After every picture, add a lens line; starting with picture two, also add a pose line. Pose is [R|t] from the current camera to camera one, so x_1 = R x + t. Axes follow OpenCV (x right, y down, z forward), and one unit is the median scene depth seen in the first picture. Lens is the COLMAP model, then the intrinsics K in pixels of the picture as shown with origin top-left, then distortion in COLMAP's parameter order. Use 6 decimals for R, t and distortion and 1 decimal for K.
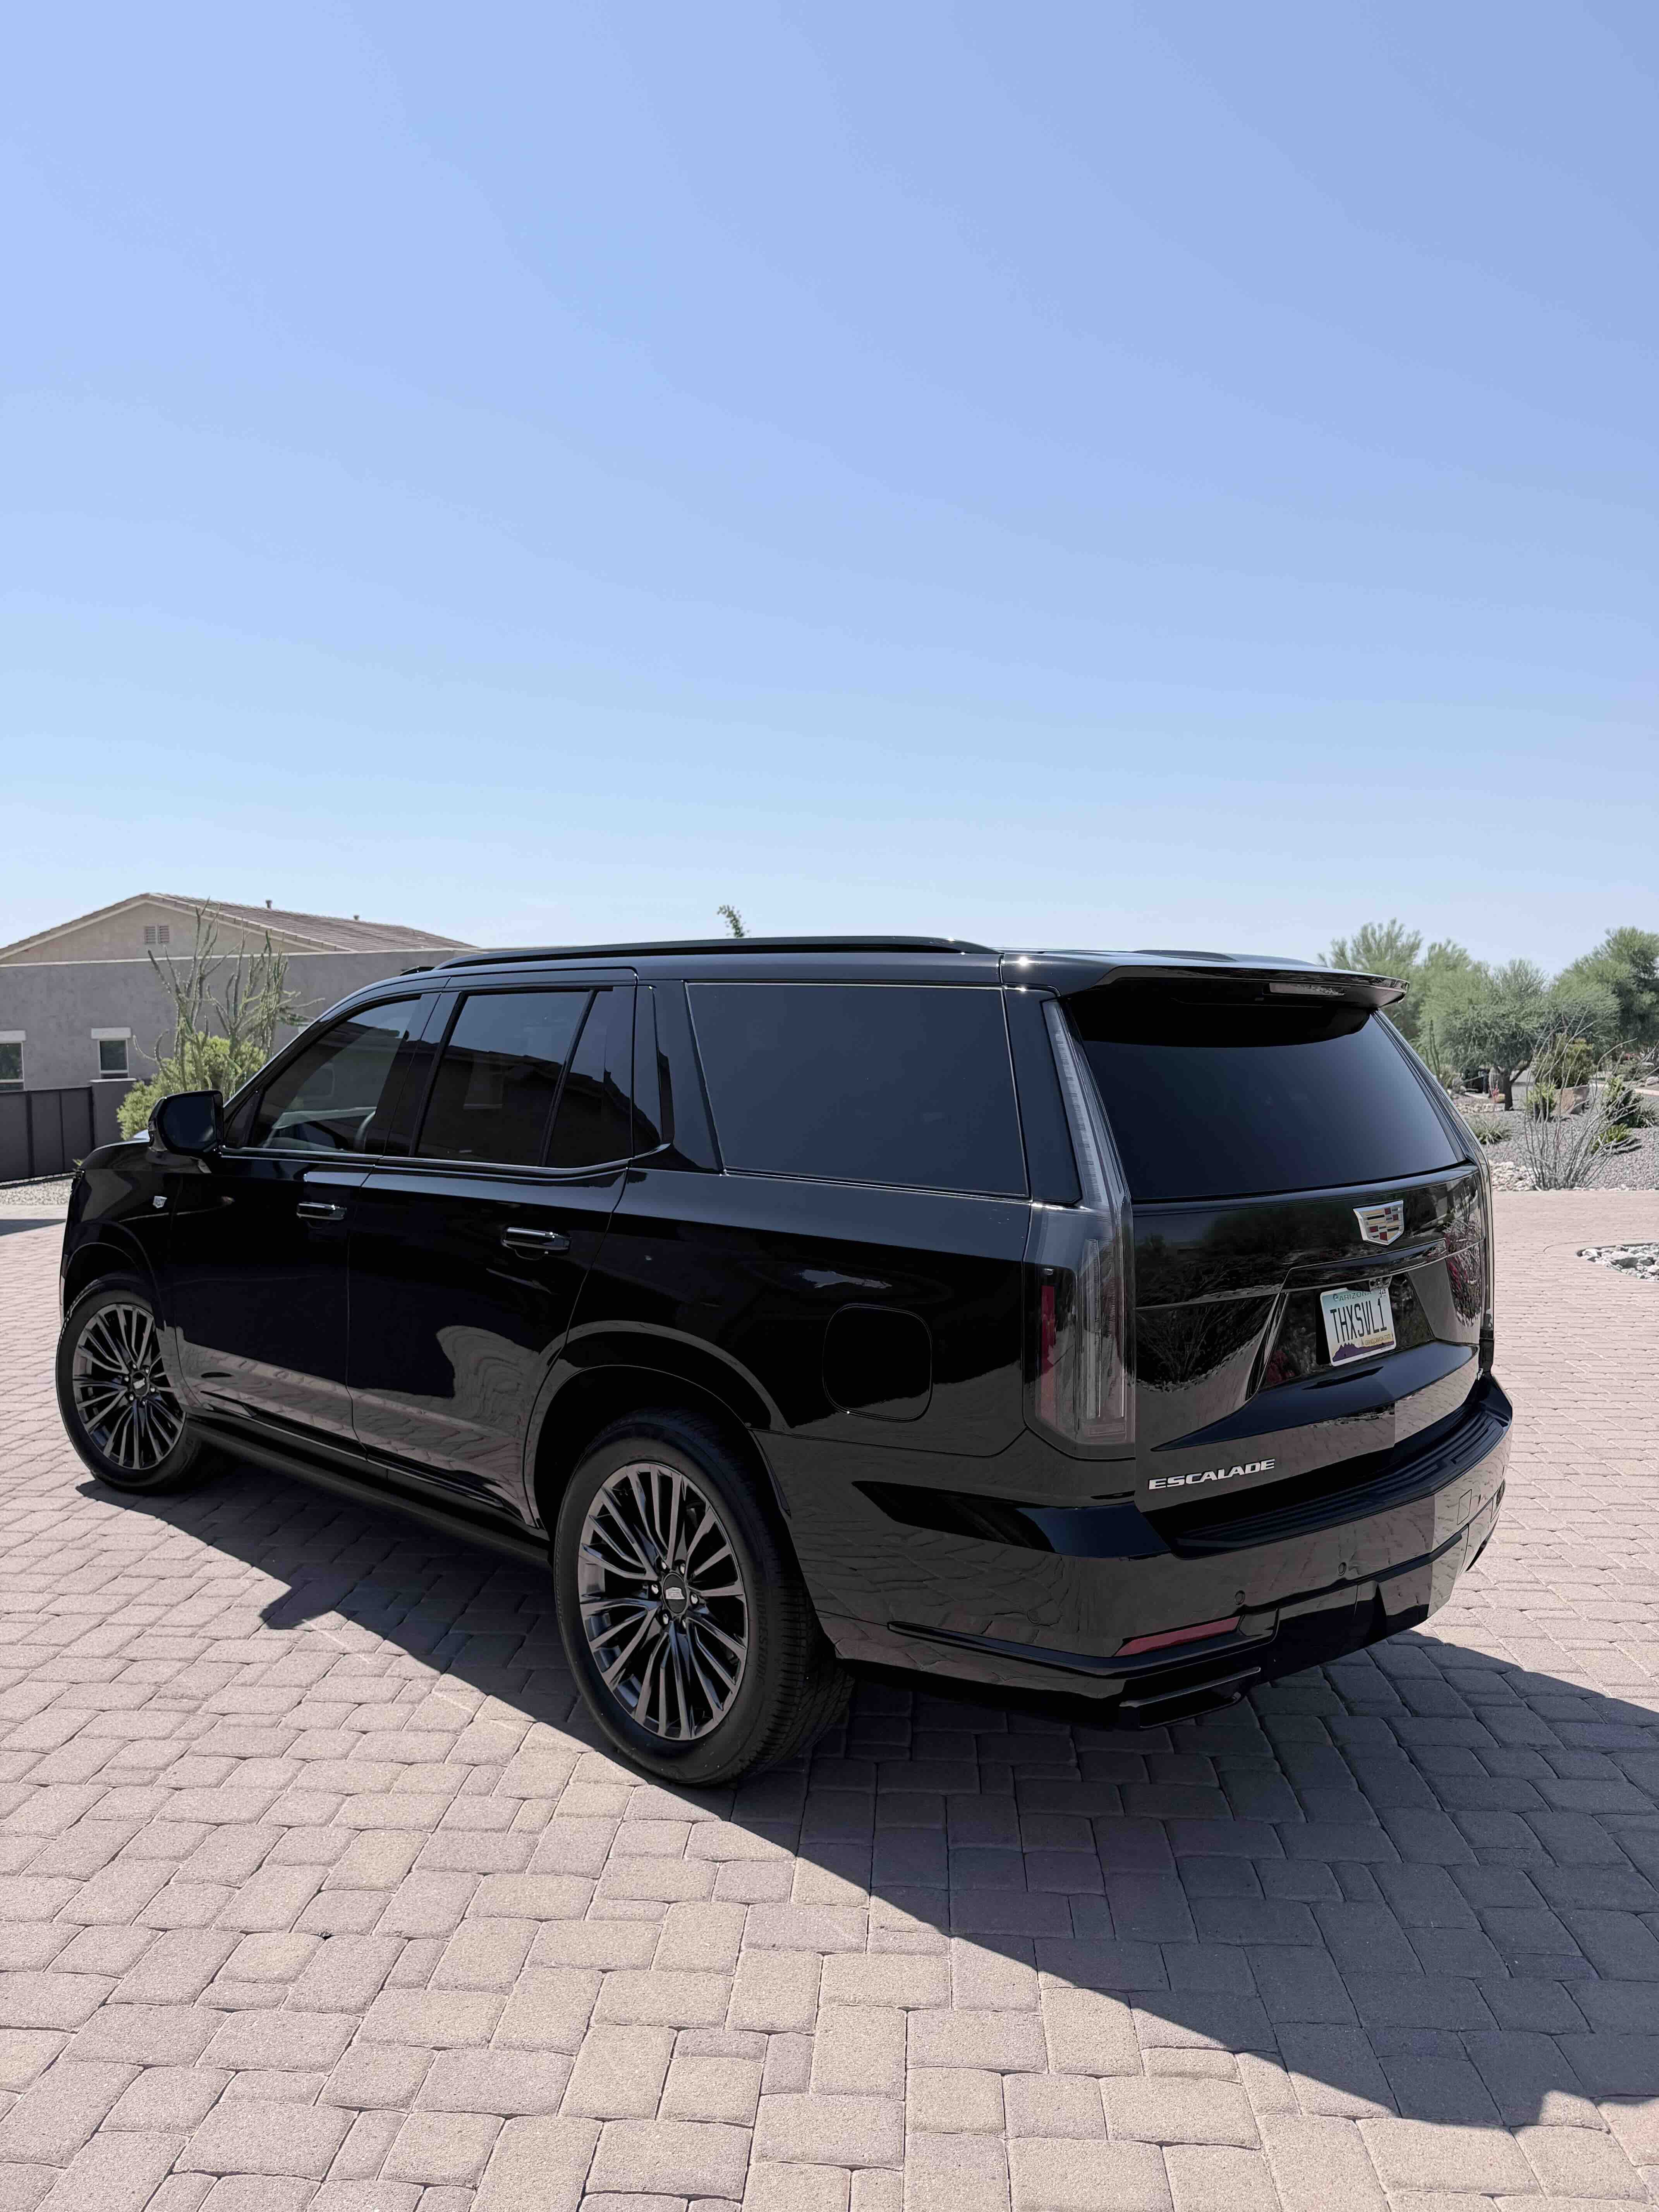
lens RADIAL K [[1564.7, 0, 822.6], [0, 1564.7, 1106.8], [0, 0, 1]] dist [0.093950, -0.124255]
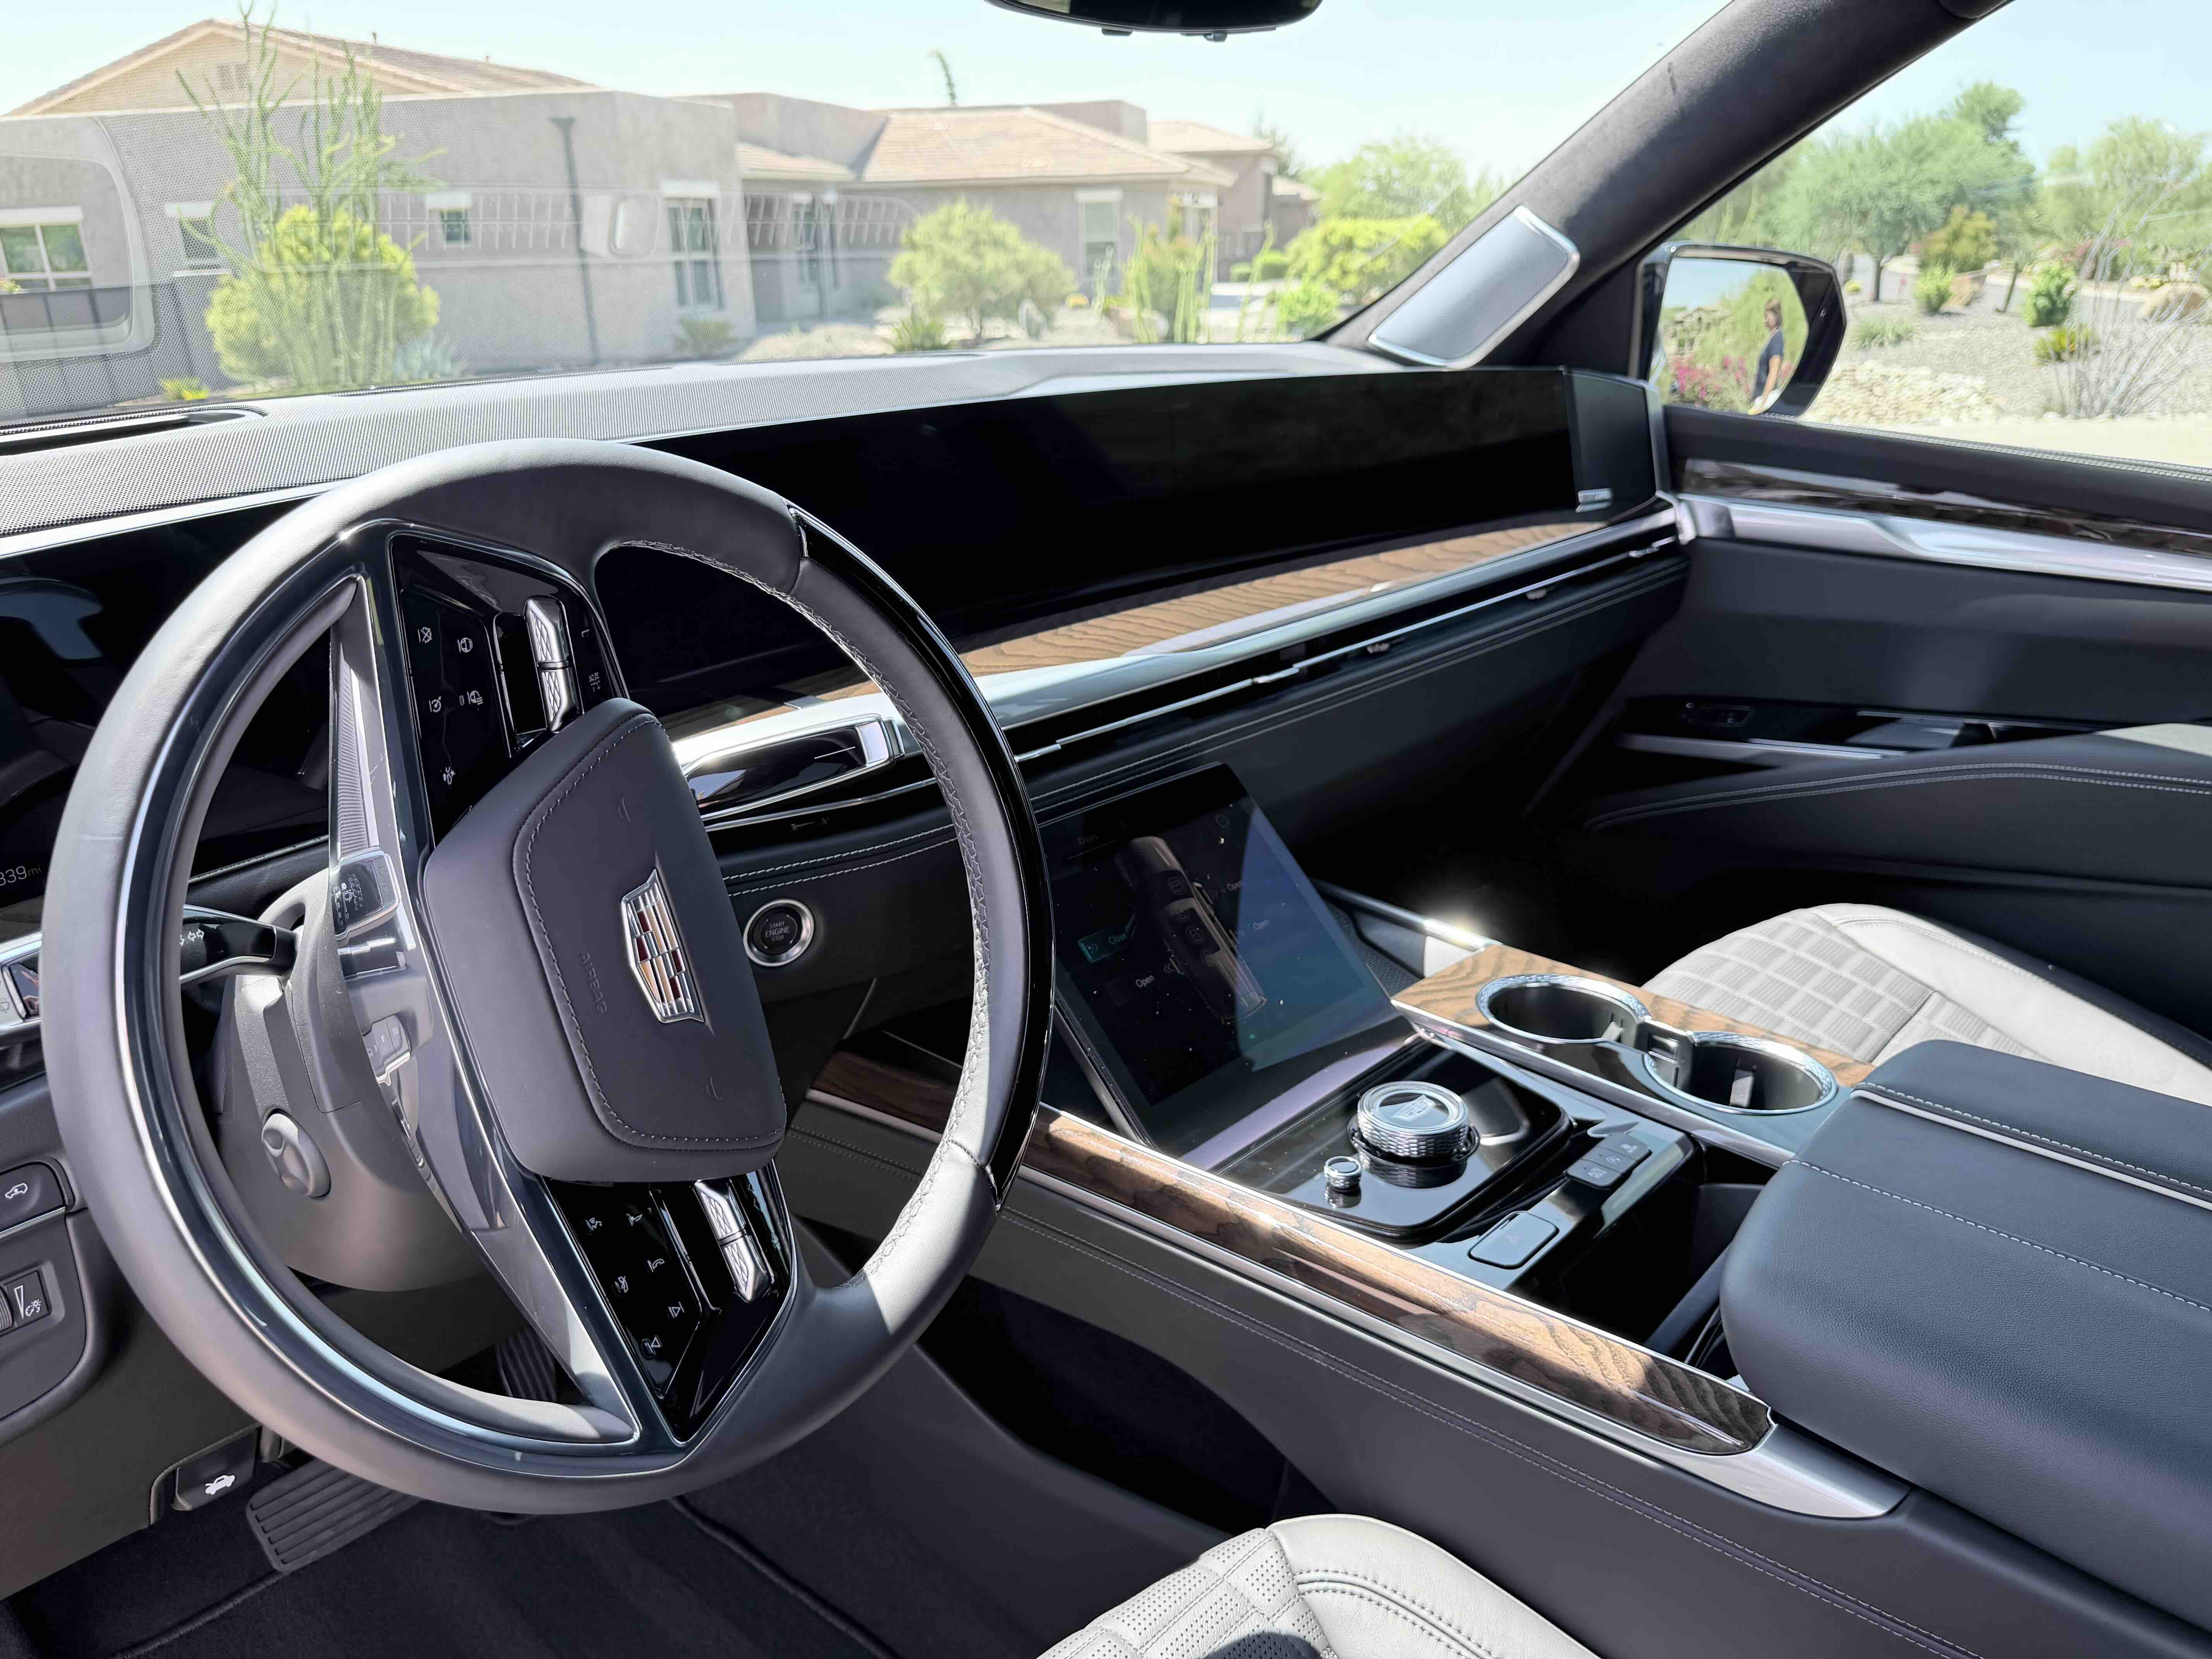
lens RADIAL K [[1595.3, 0, 1106.0], [0, 1595.3, 829.5], [0, 0, 1]] dist [0.029624, -0.037758]
pose [[0.998897, -0.019265, 0.042817, -0.030564], [0.004842, 0.949348, 0.314190, -0.002045], [-0.046701, -0.313636, 0.948394, 0.112278]]
